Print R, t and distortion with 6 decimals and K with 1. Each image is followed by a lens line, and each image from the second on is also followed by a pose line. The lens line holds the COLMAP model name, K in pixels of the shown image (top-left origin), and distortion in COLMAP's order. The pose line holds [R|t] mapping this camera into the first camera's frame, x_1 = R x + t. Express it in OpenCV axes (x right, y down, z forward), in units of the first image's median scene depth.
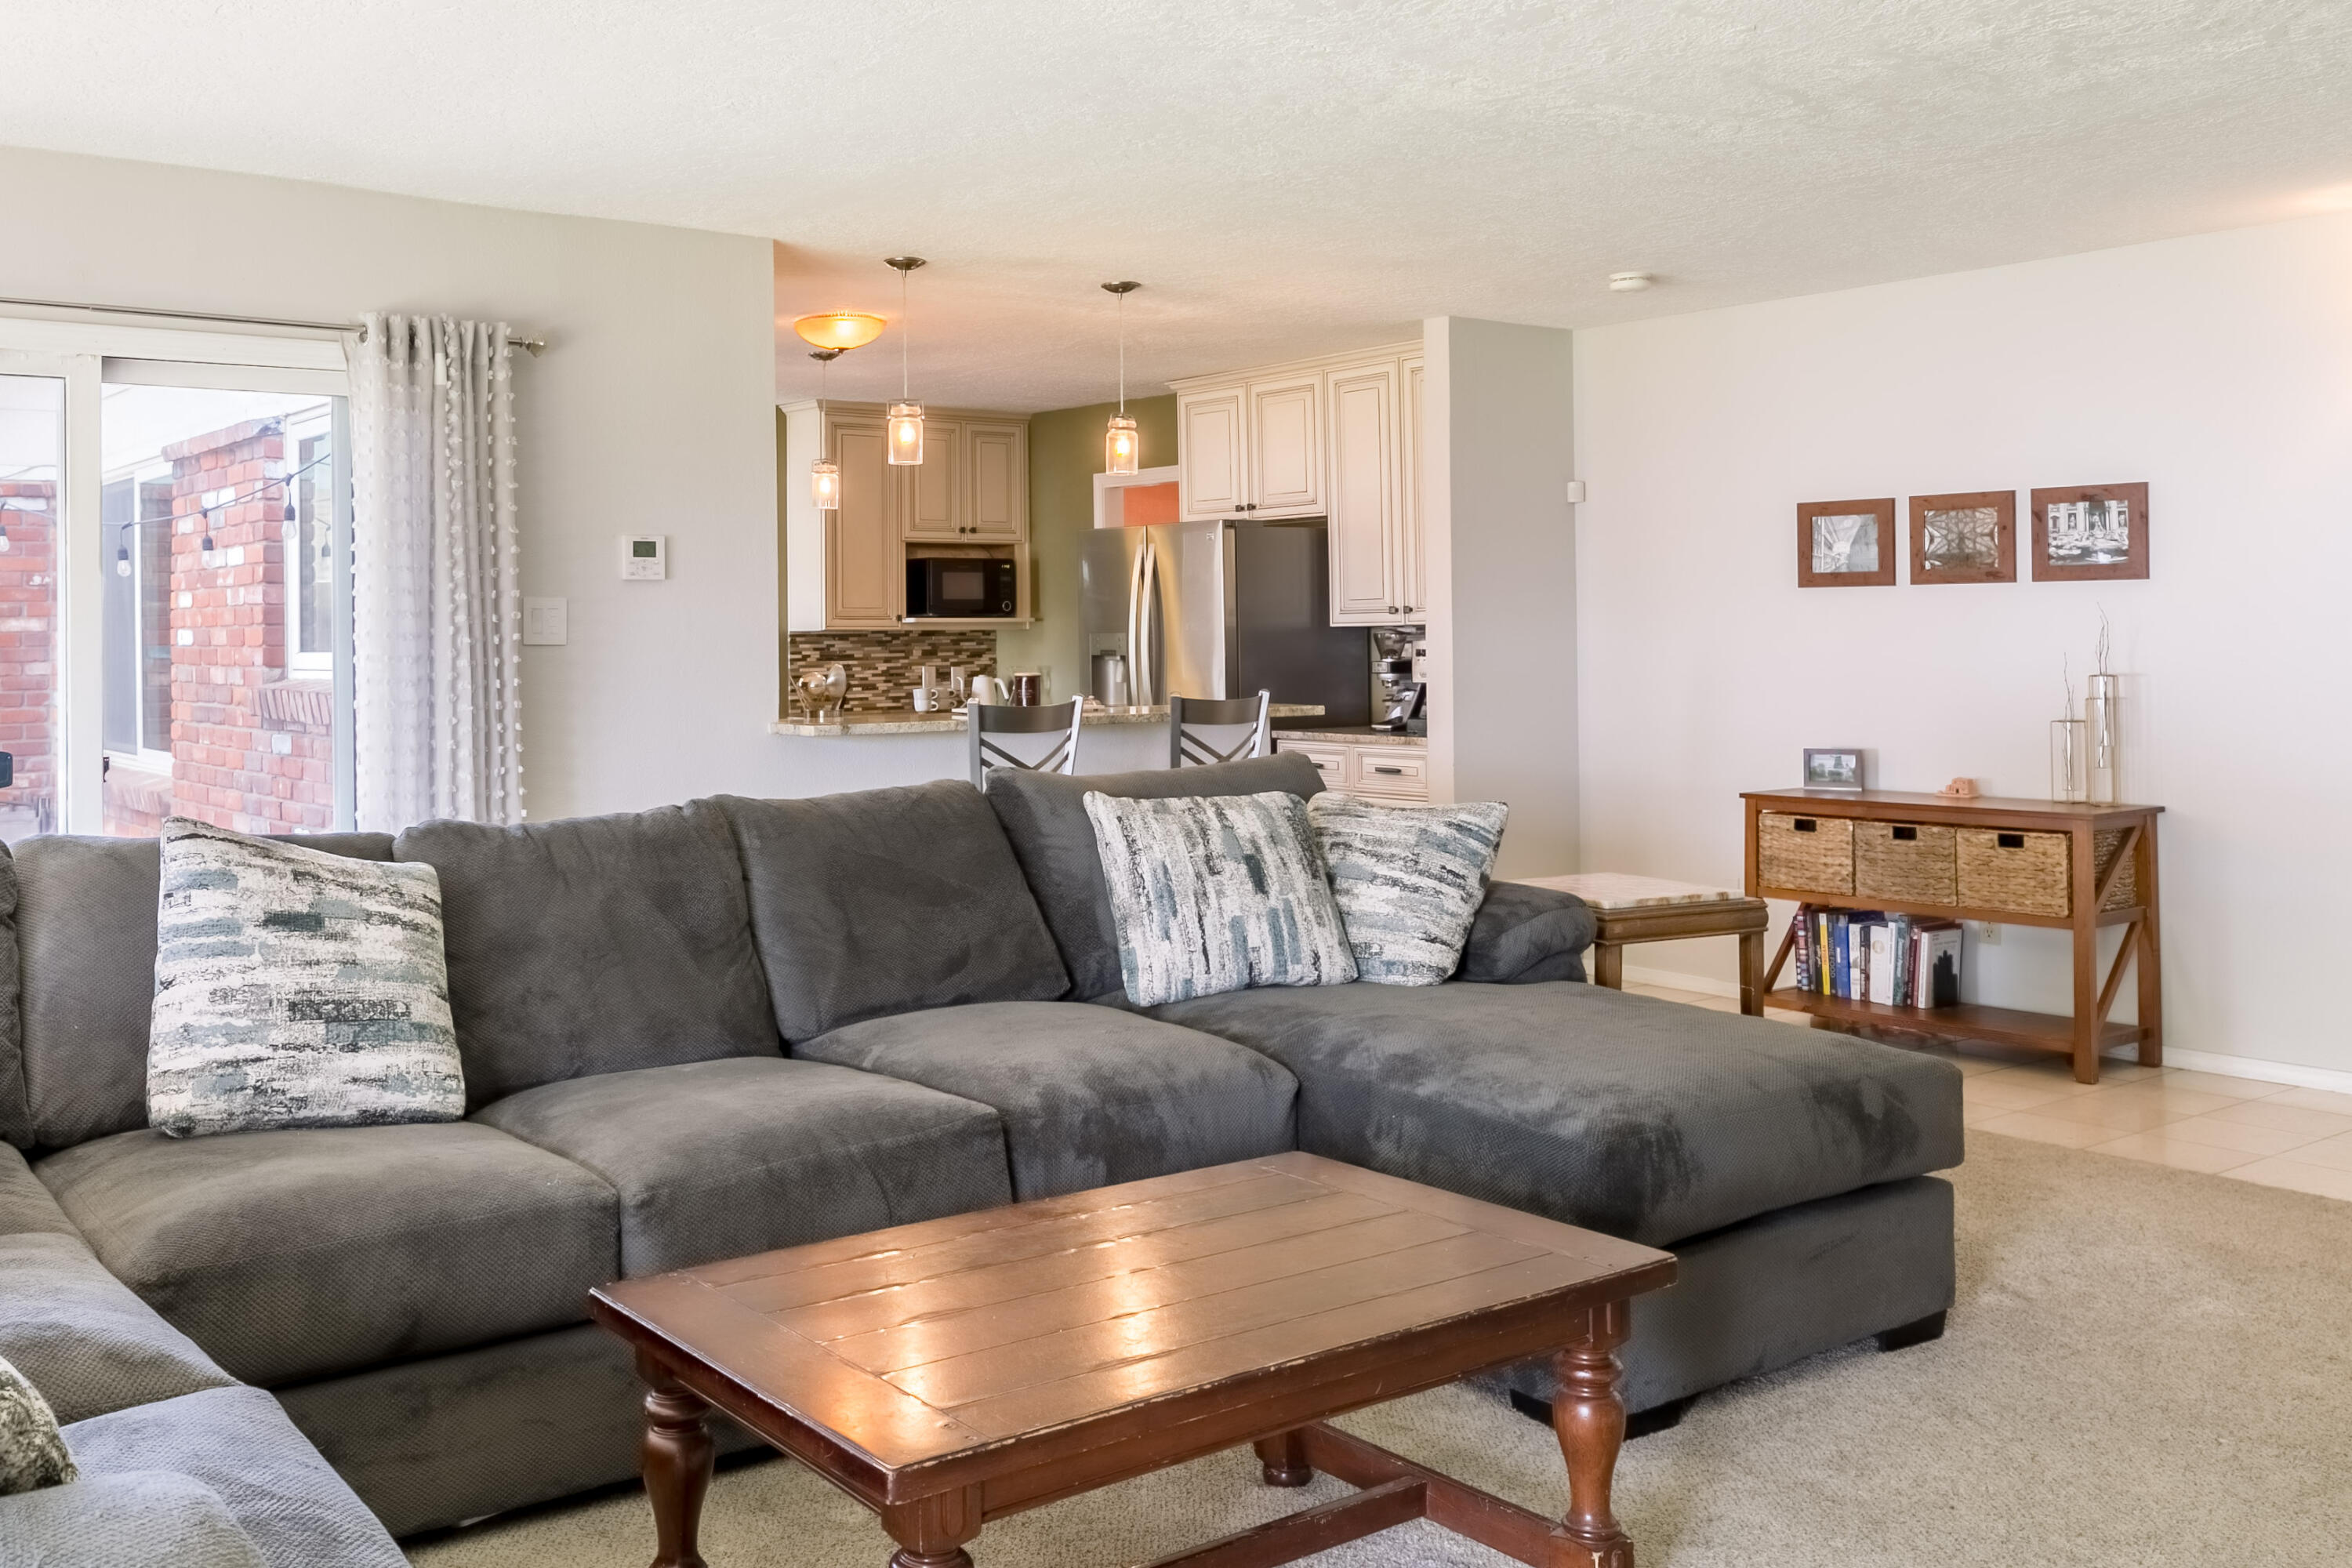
lens RADIAL K [[2033.5, 0, 1002.0], [0, 2033.5, 612.1], [0, 0, 1]] dist [-0.004671, 0.006873]
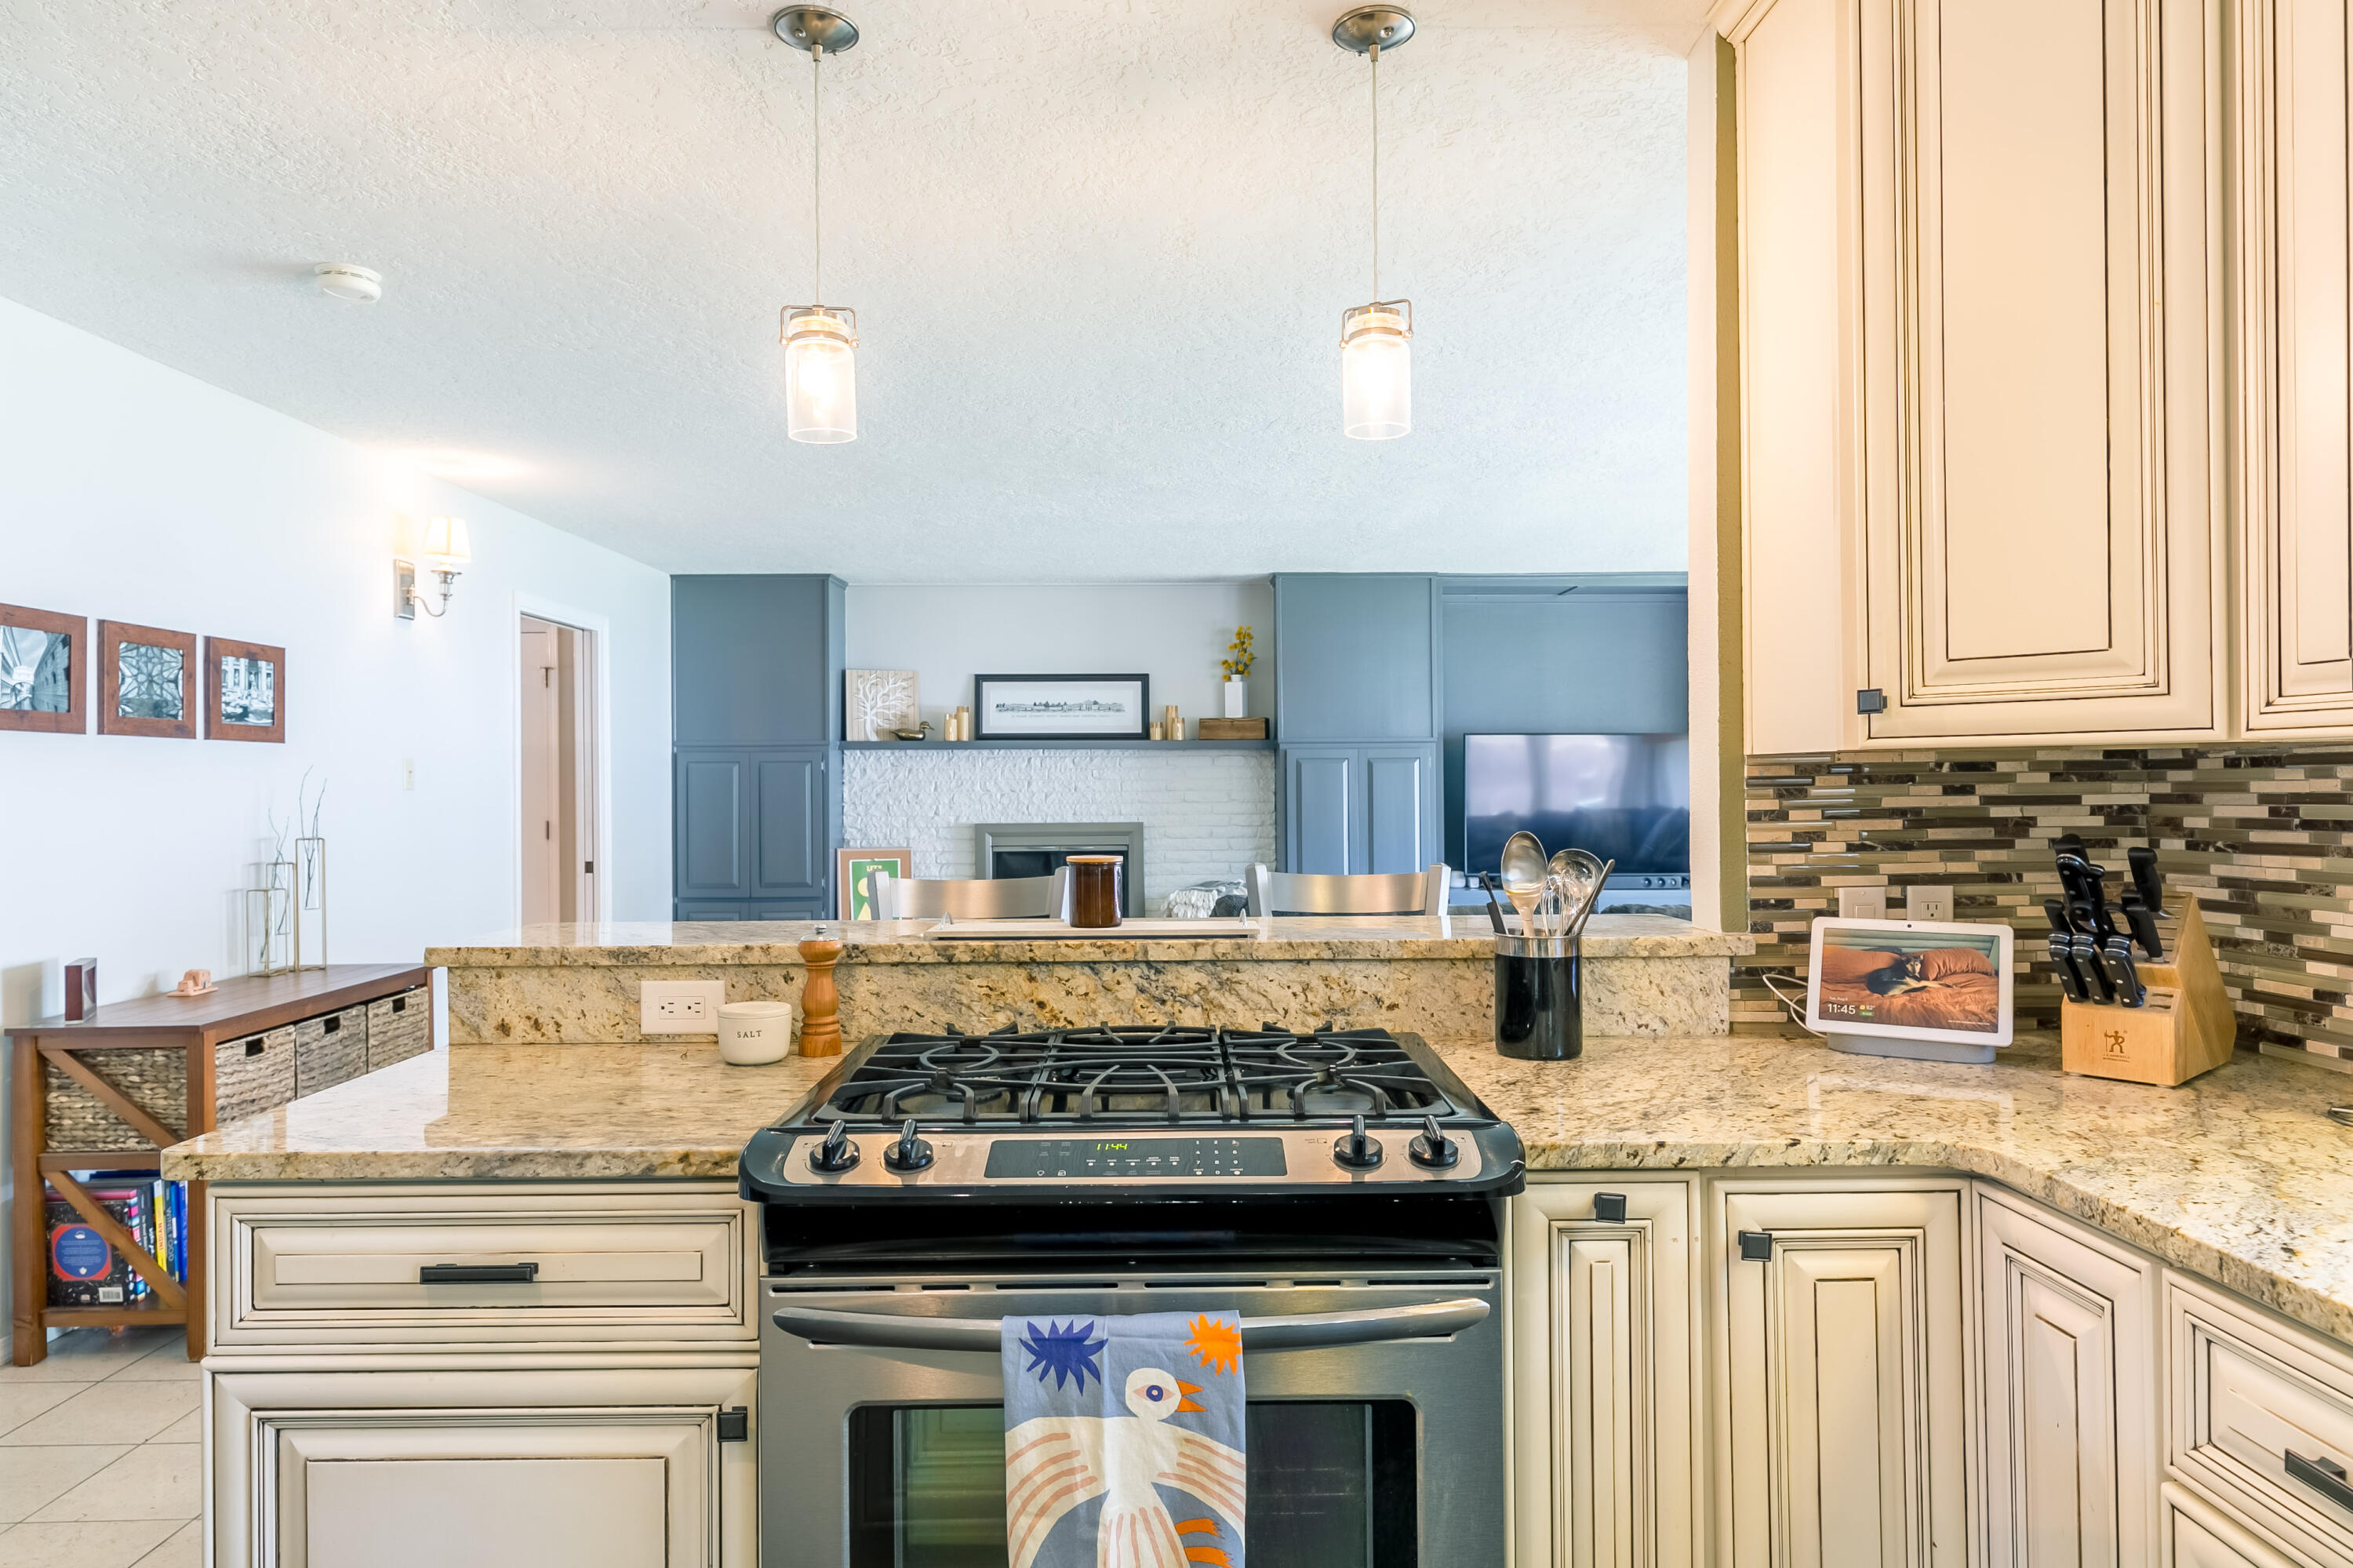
lens RADIAL K [[1469.3, 0, 1169.6], [0, 1469.3, 781.3], [0, 0, 1]] dist [-0.002892, -0.001032]
pose [[-0.814110, 0.015883, 0.580494, -0.220985], [0.008807, 0.999849, -0.015007, 0.017652], [-0.580644, -0.007105, -0.814126, 1.338388]]
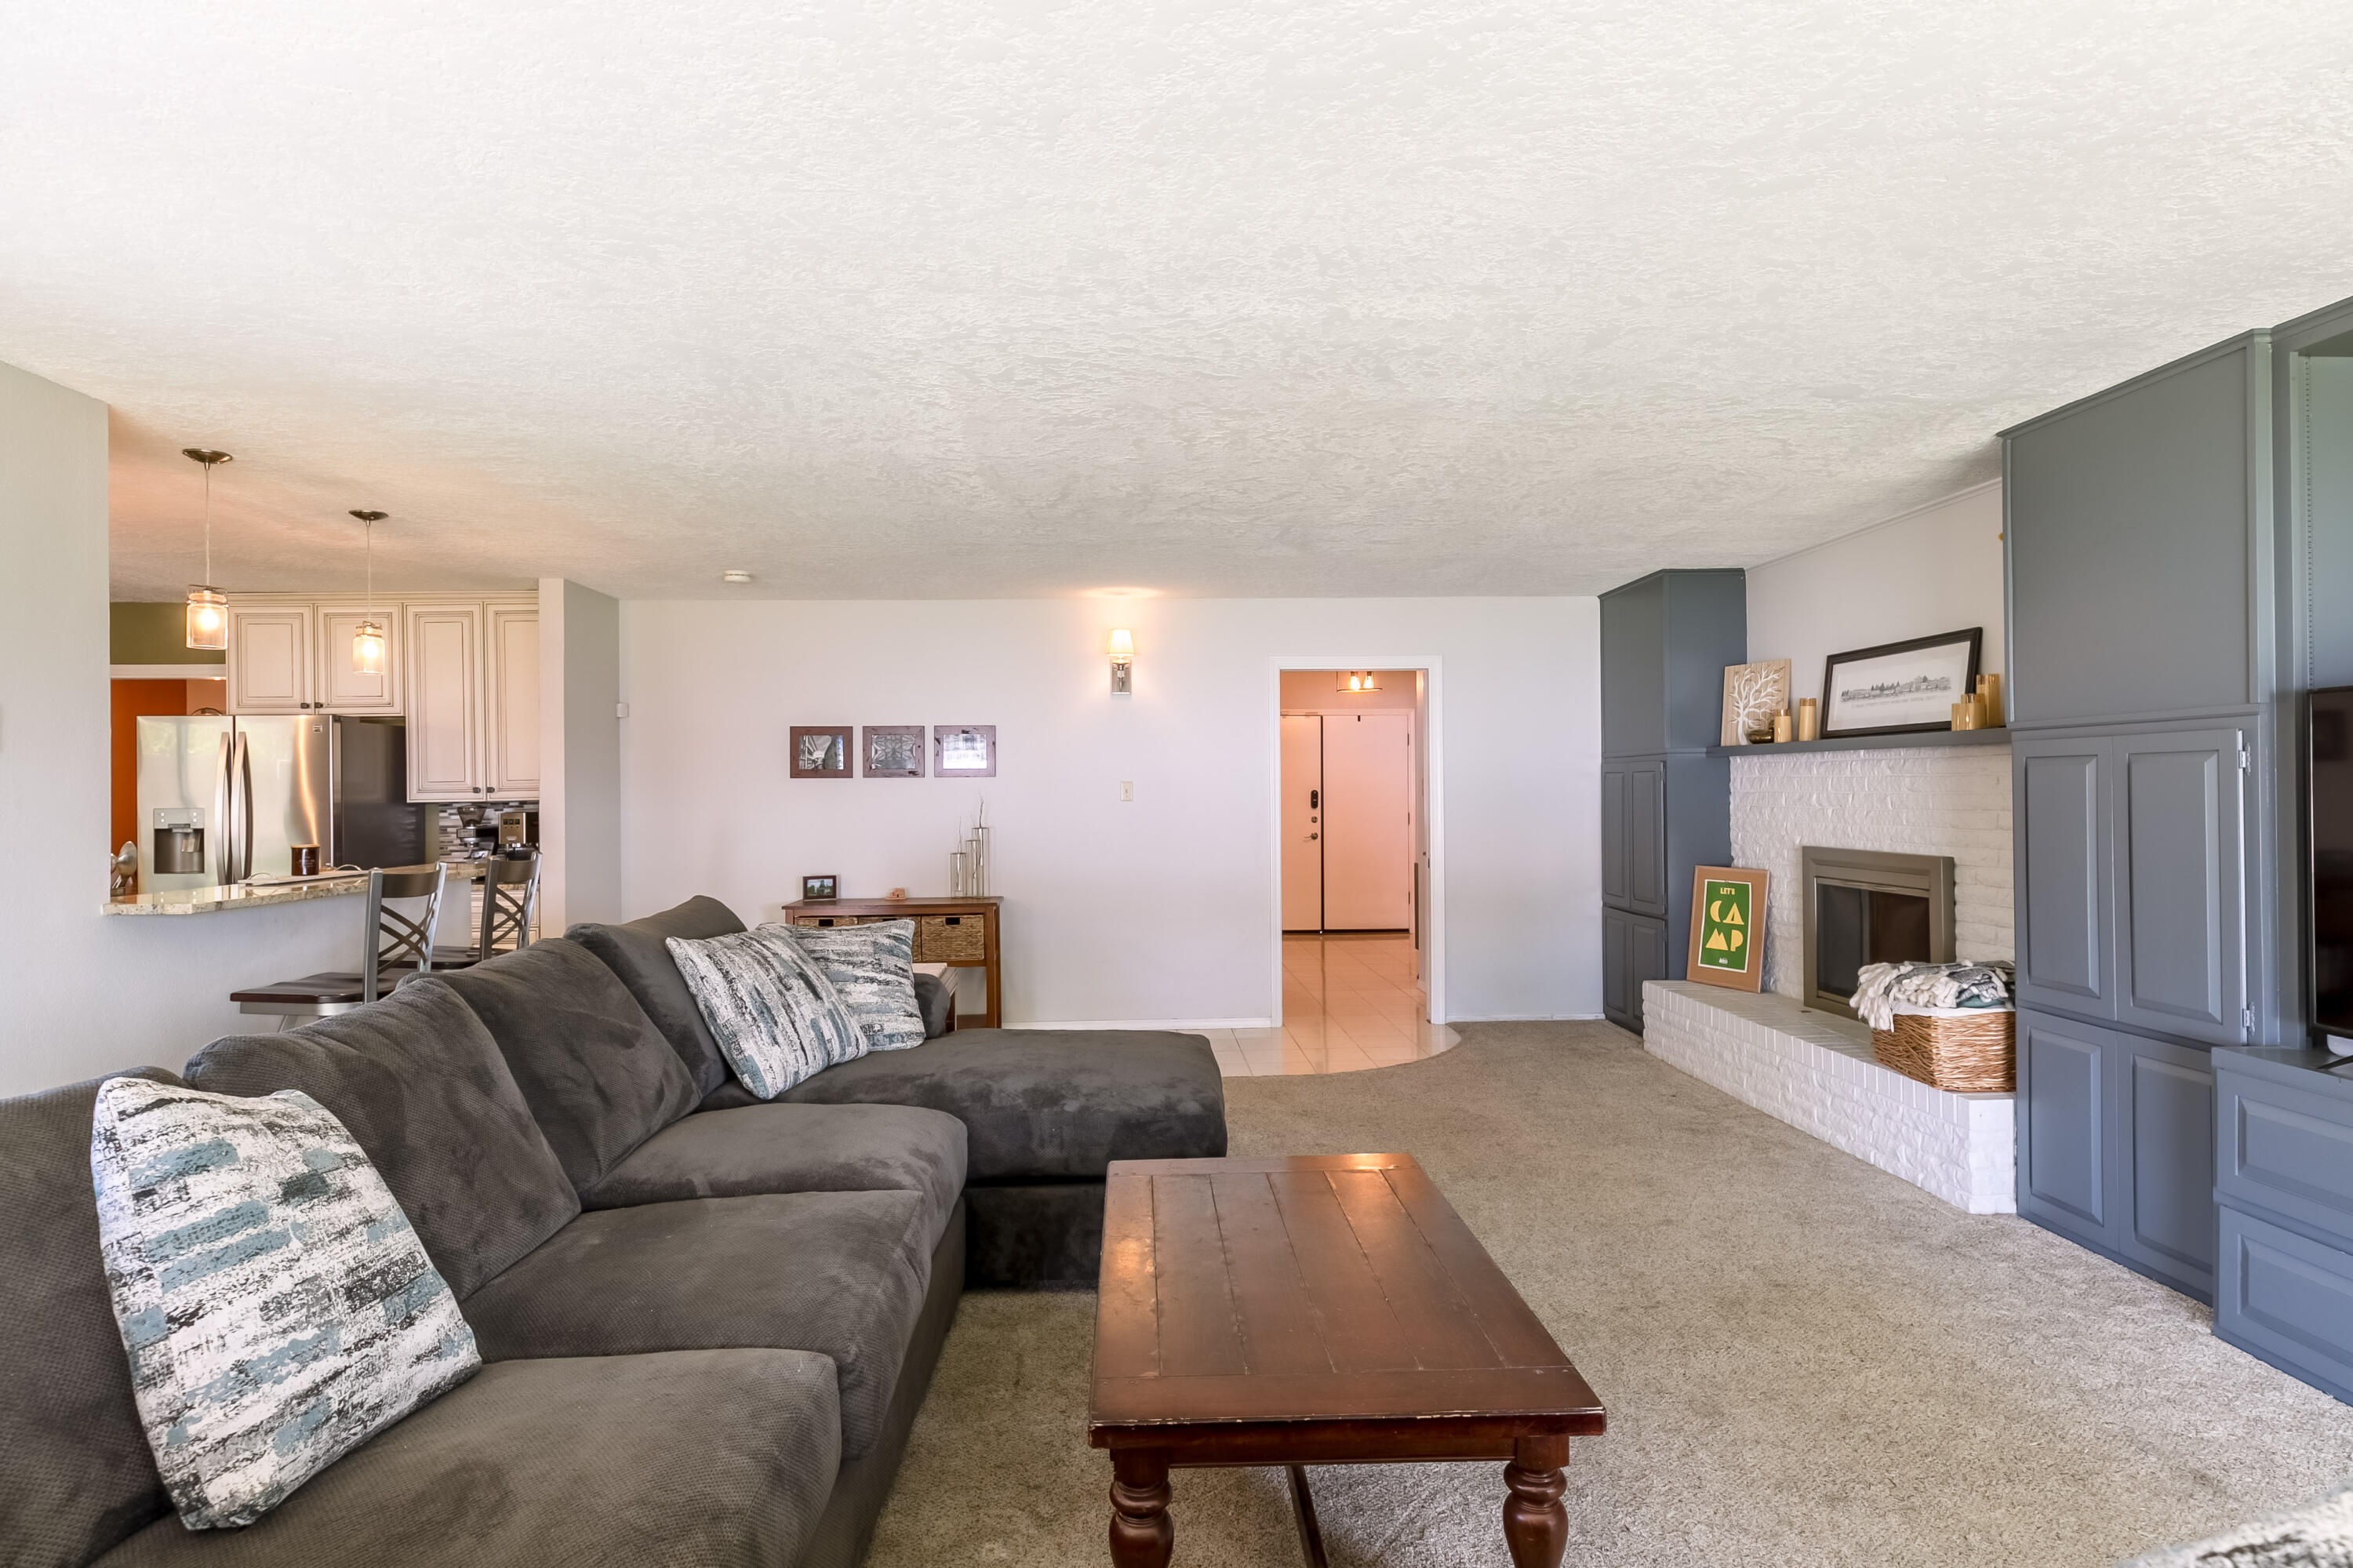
lens RADIAL K [[1217.4, 0, 1137.2], [0, 1217.4, 781.0], [0, 0, 1]] dist [0.001475, 0.000222]
pose [[0.563652, 0.012387, 0.825919, -0.297053], [-0.005046, 0.999921, -0.011553, 0.000256], [-0.825997, 0.002345, 0.563670, 0.252721]]
